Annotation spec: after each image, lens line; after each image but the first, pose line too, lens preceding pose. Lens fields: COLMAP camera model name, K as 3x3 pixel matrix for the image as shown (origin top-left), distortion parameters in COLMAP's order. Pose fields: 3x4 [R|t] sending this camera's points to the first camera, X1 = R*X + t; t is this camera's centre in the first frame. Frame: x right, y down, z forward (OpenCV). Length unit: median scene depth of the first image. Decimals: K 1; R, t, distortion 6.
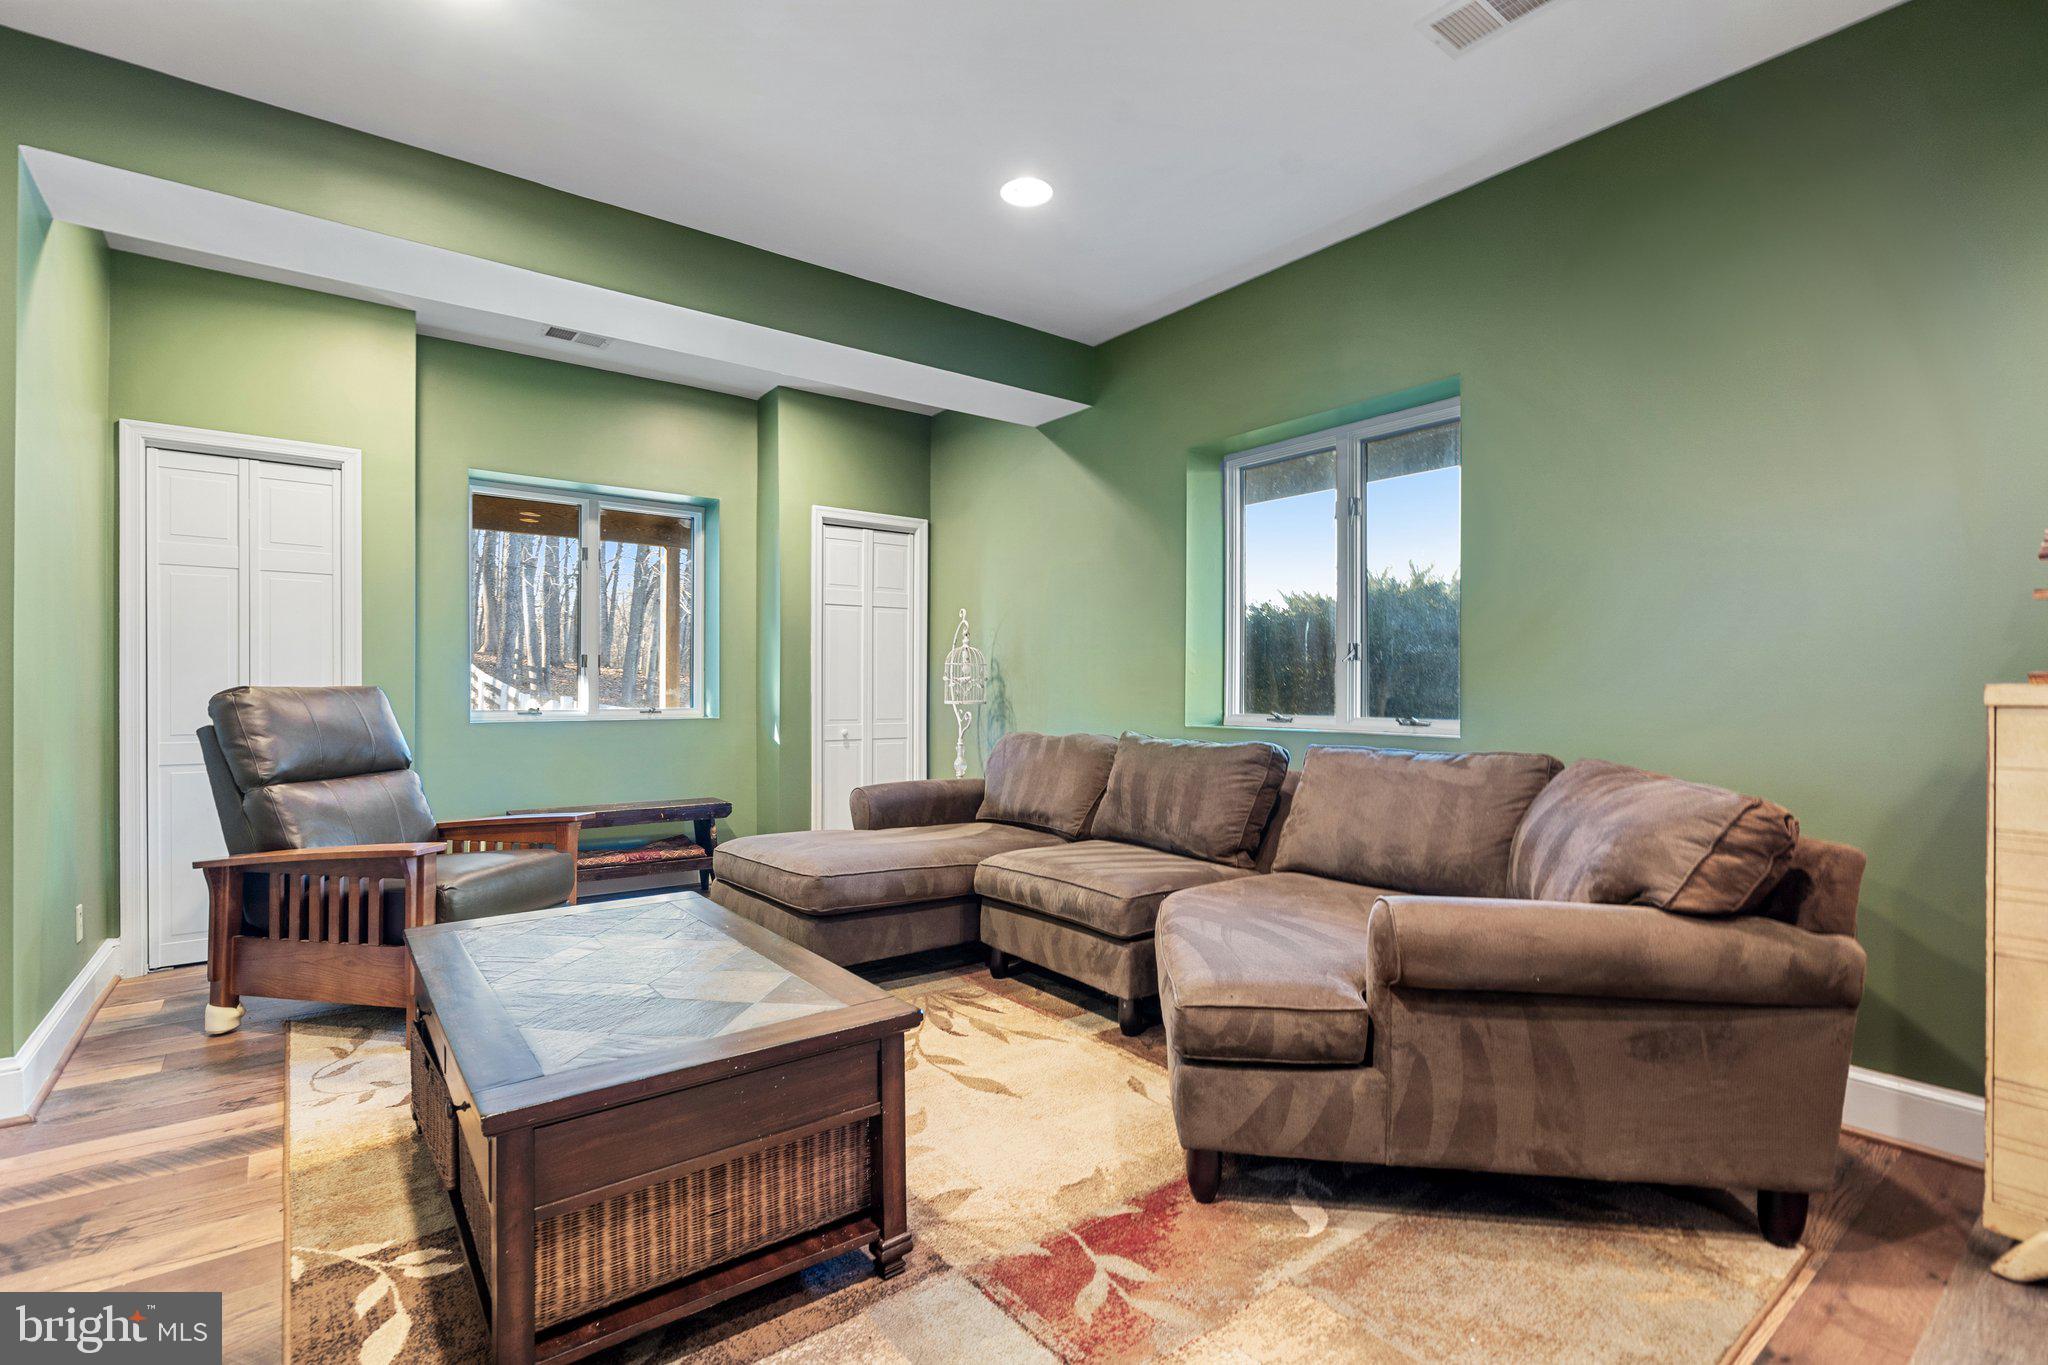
lens RADIAL K [[945.5, 0, 1020.4], [0, 945.5, 676.1], [0, 0, 1]] dist [-0.003923, -0.000469]
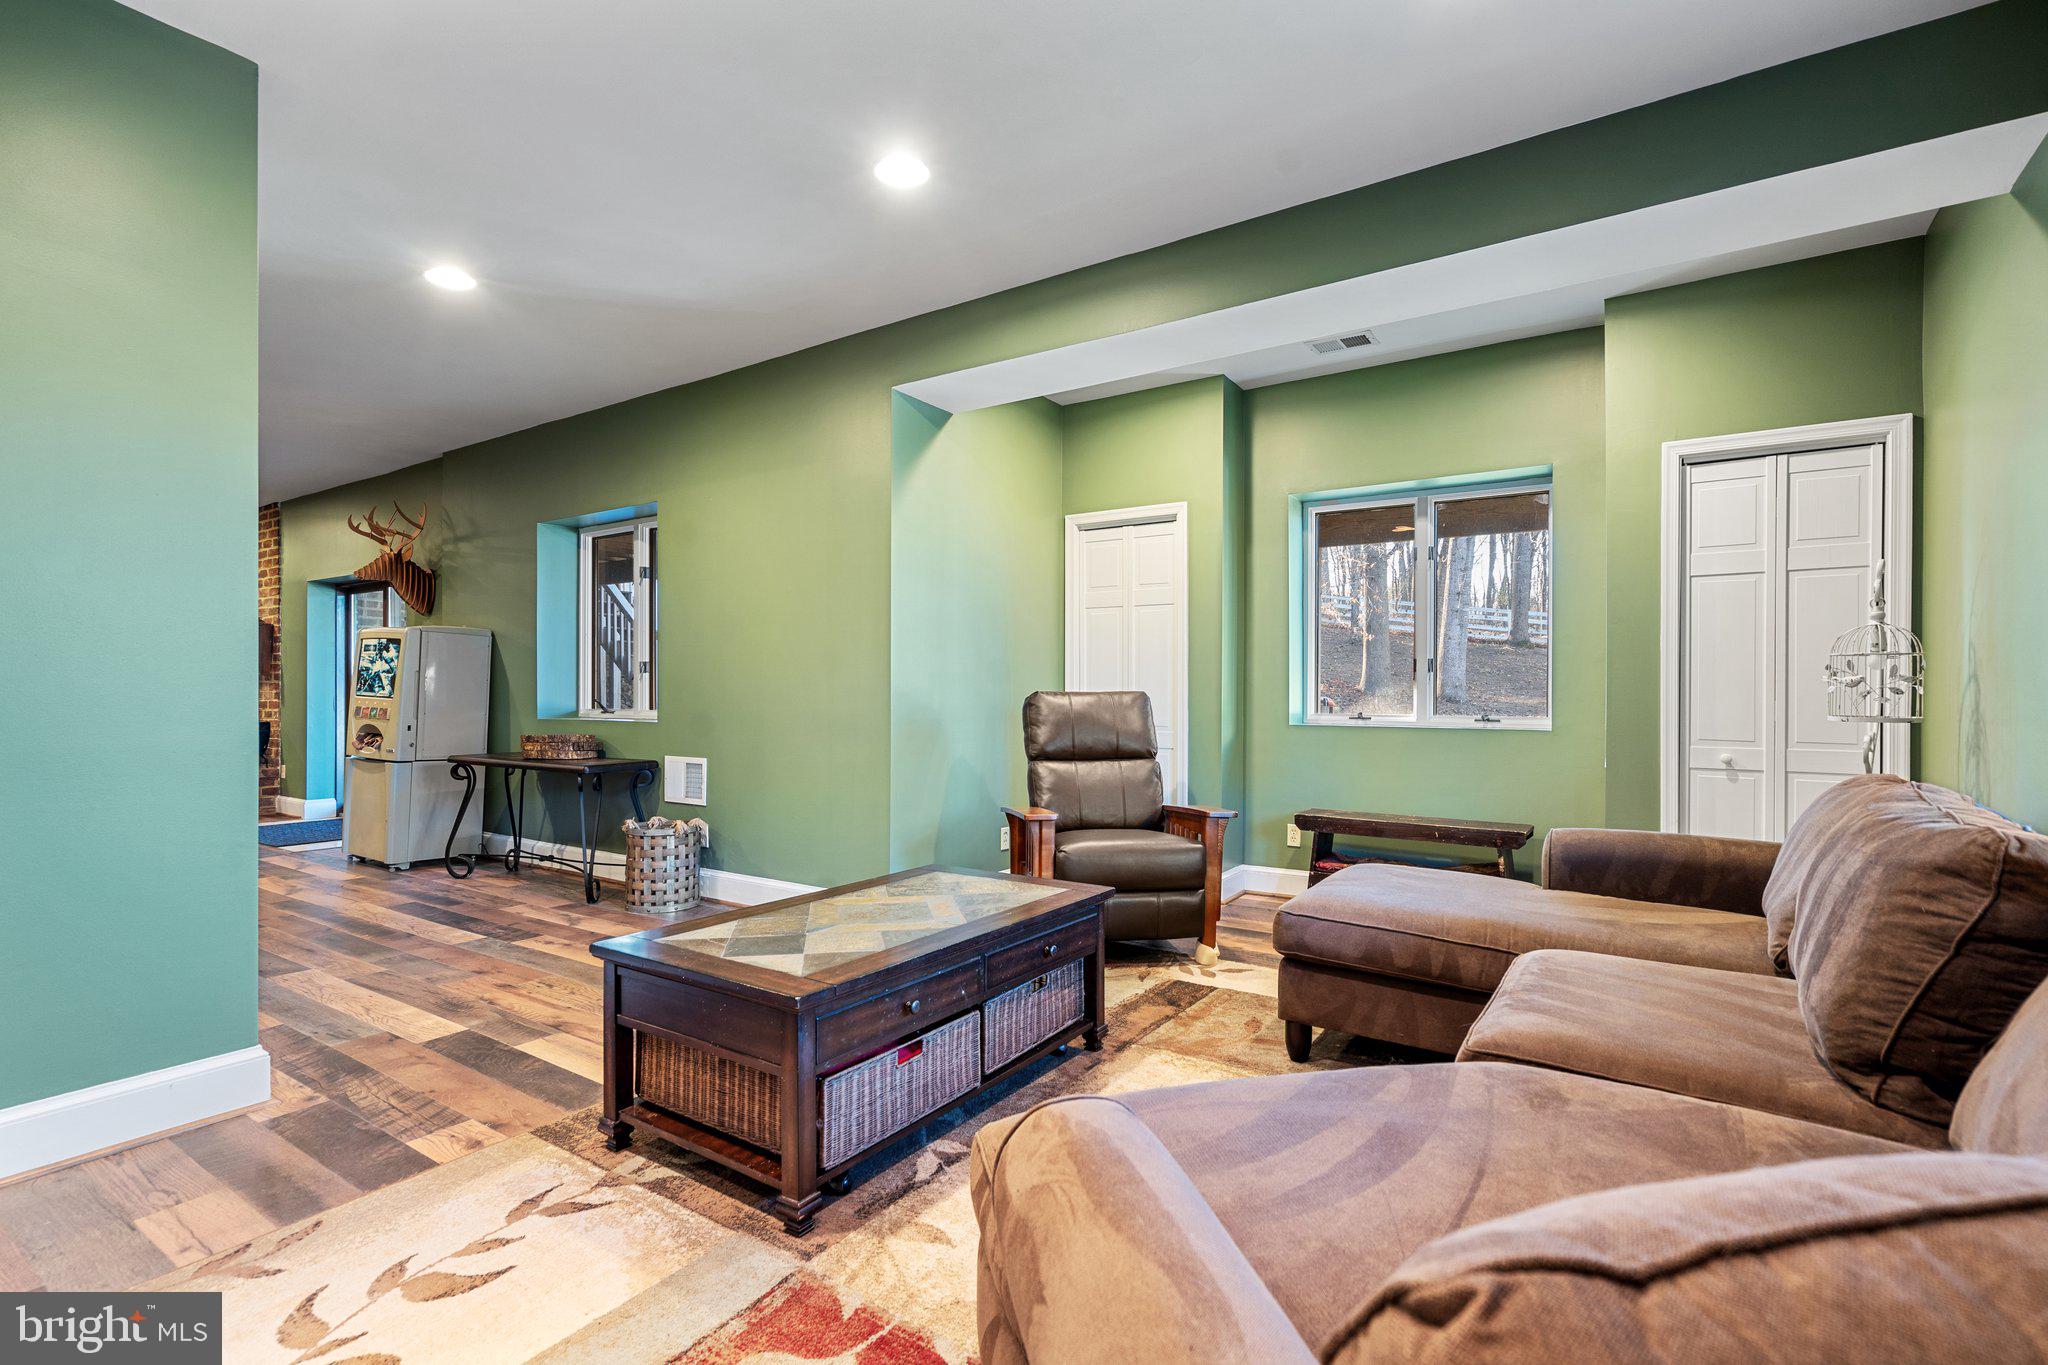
lens RADIAL K [[945.5, 0, 1015.5], [0, 945.5, 704.7], [0, 0, 1]] dist [-0.003923, -0.000469]
pose [[0.312240, 0.011650, -0.949932, 0.454702], [0.008269, 0.999854, 0.014980, 0.007374], [0.949967, -0.012532, 0.312098, 0.430610]]
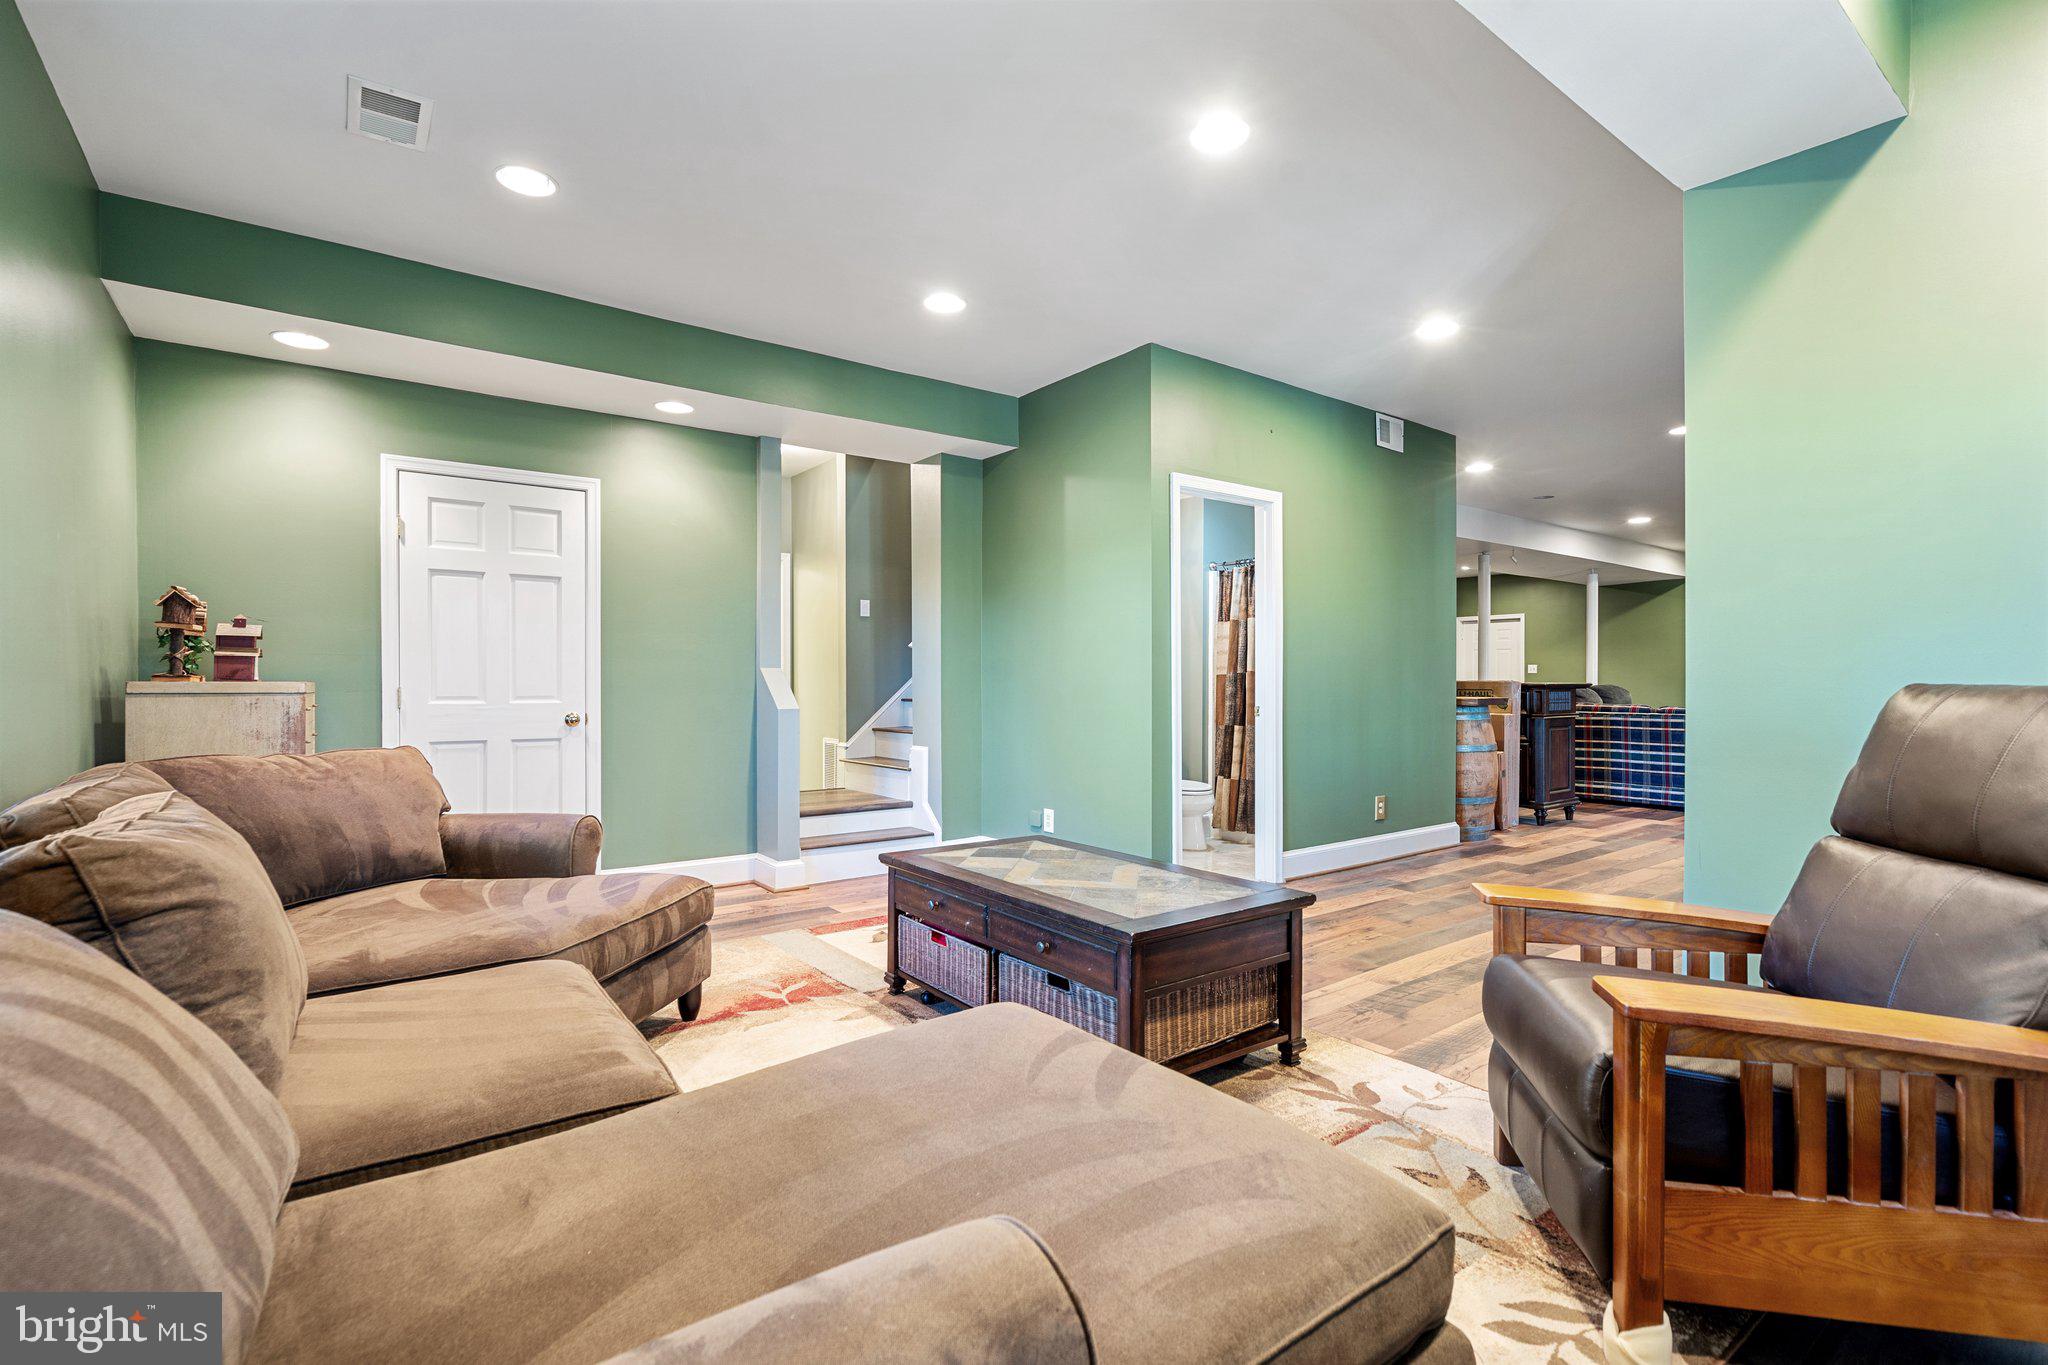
lens RADIAL K [[945.5, 0, 1020.3], [0, 945.5, 677.1], [0, 0, 1]] dist [-0.003923, -0.000469]
pose [[-0.999948, -0.000828, 0.010165, -0.192170], [-0.000914, 0.999964, -0.008492, 0.006658], [-0.010157, -0.008501, -0.999912, 1.374050]]
